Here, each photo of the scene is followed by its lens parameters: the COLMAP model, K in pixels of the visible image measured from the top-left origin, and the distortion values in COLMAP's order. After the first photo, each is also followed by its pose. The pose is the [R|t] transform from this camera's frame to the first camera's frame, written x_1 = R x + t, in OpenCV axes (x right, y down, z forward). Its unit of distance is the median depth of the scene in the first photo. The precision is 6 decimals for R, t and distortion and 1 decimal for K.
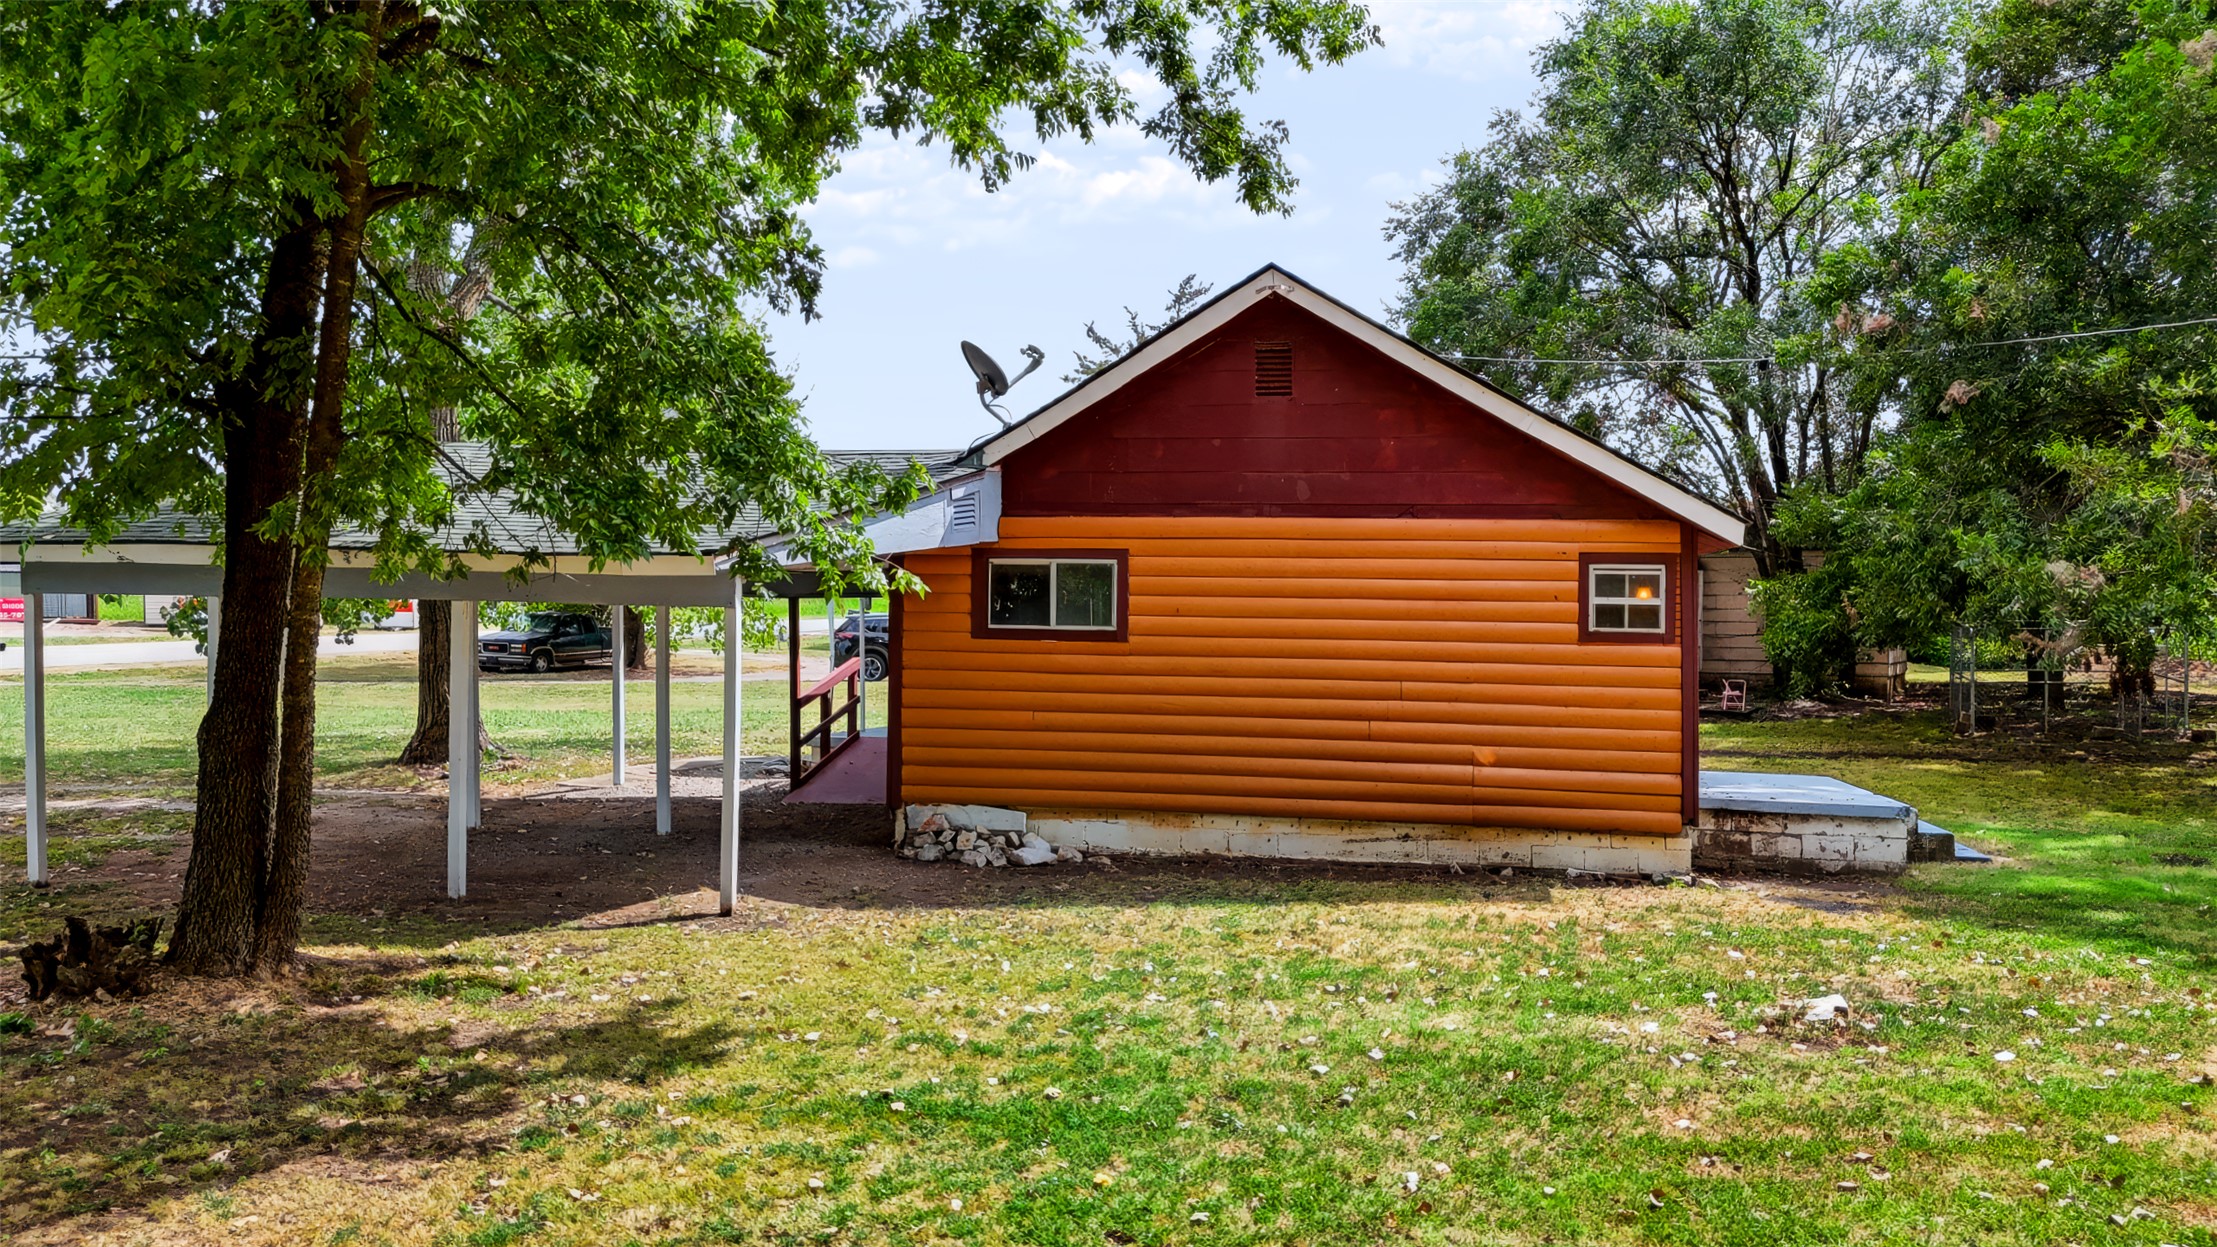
lens RADIAL K [[1642.4, 0, 1125.9], [0, 1642.4, 626.8], [0, 0, 1]] dist [0.057245, -0.044216]
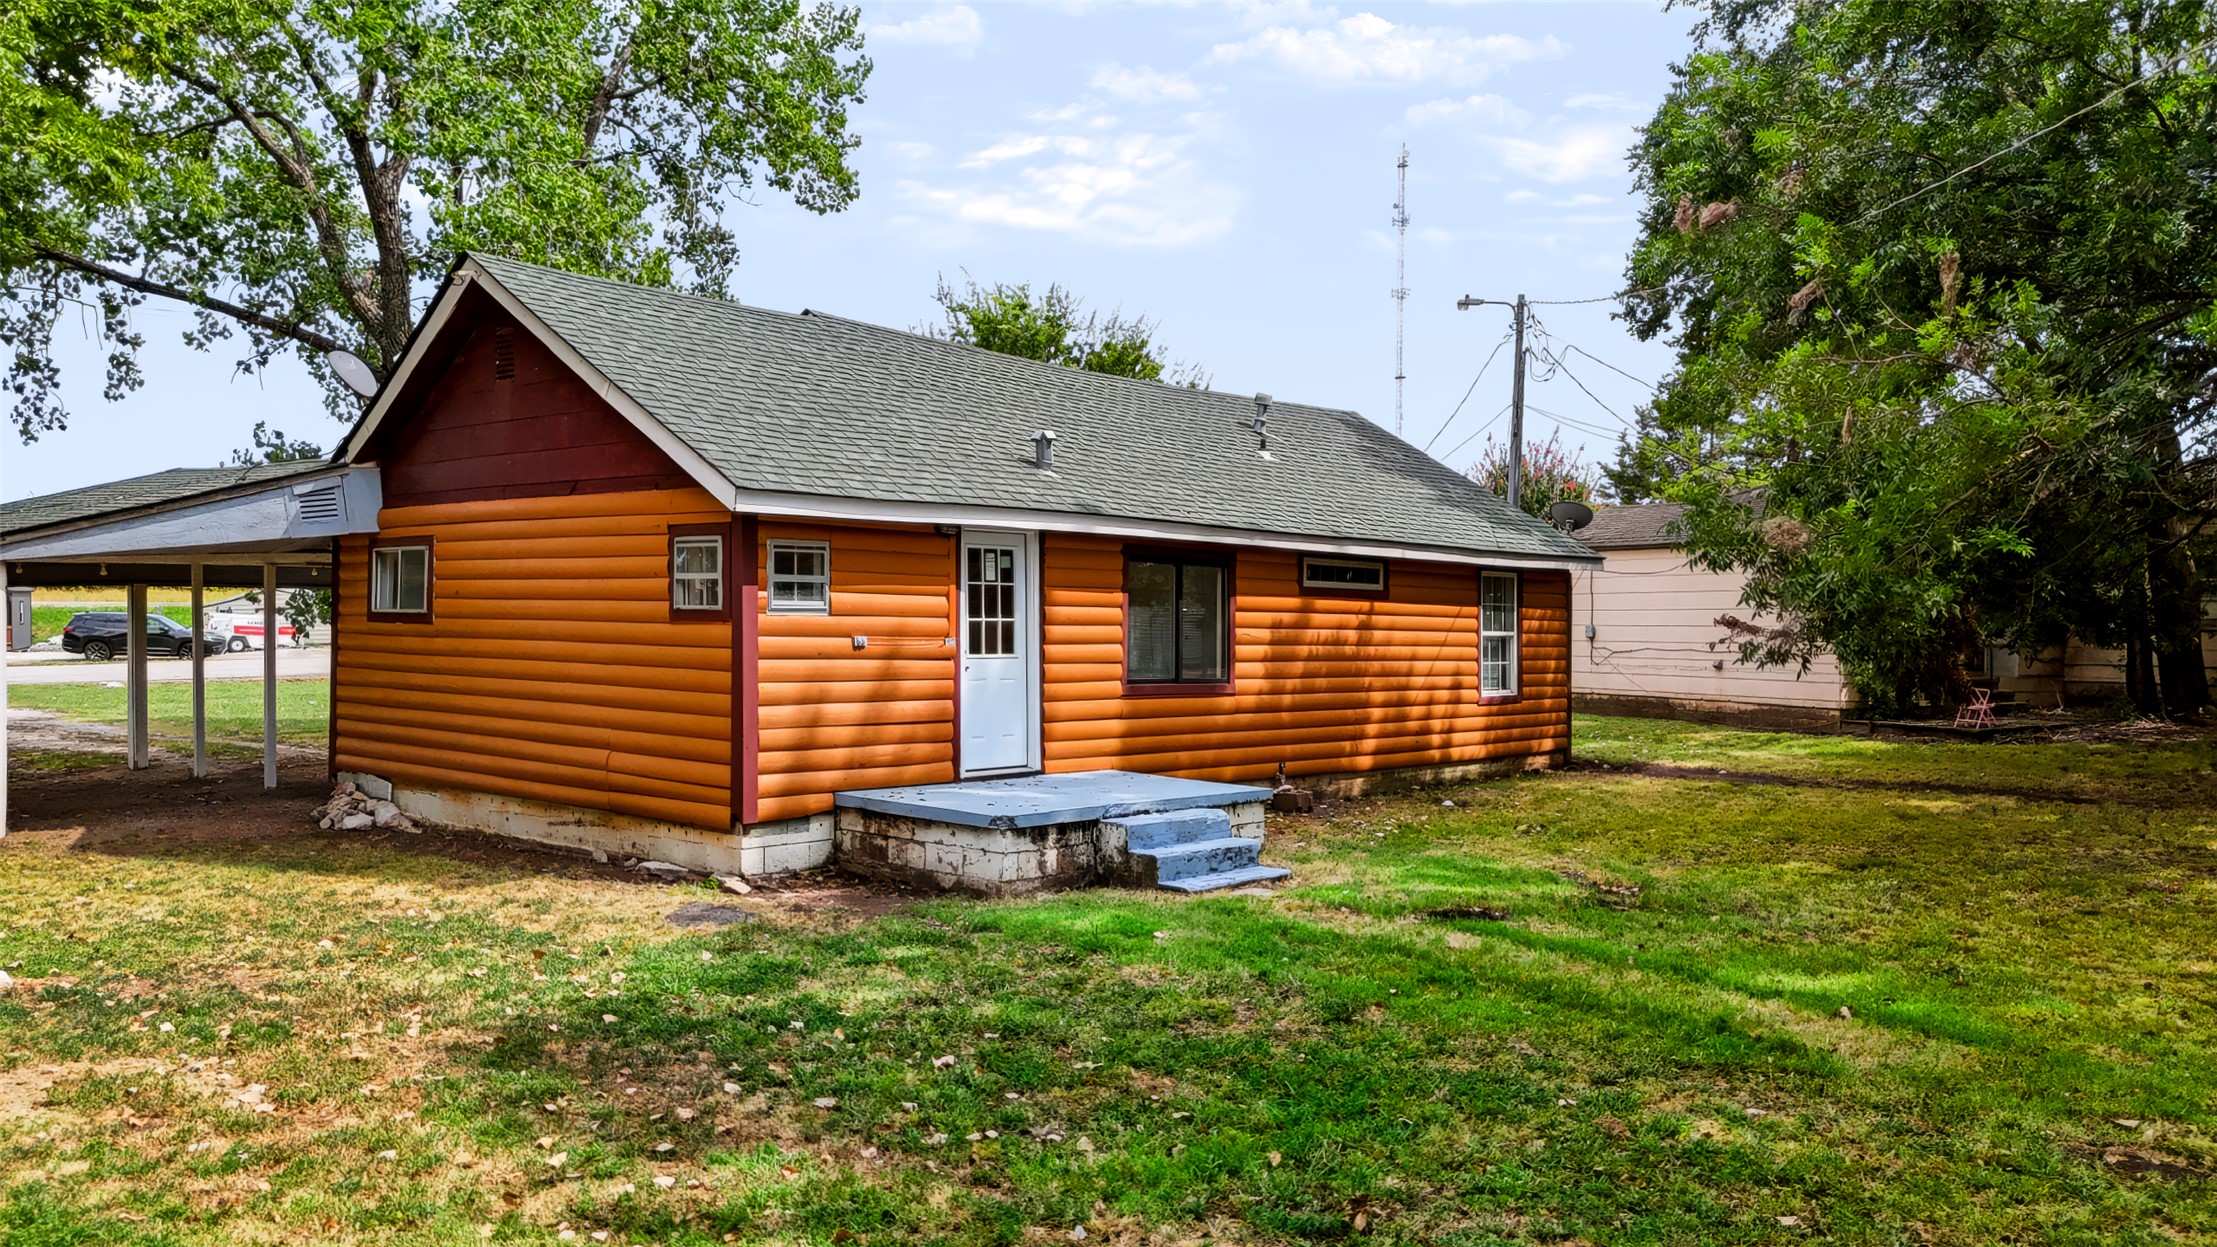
lens RADIAL K [[1642.4, 0, 1125.9], [0, 1642.4, 626.8], [0, 0, 1]] dist [0.057245, -0.044216]
pose [[0.867068, -0.002912, -0.498181, 0.926711], [0.006522, 0.999964, 0.005506, 0.008483], [0.498147, -0.008023, 0.867056, 0.305919]]
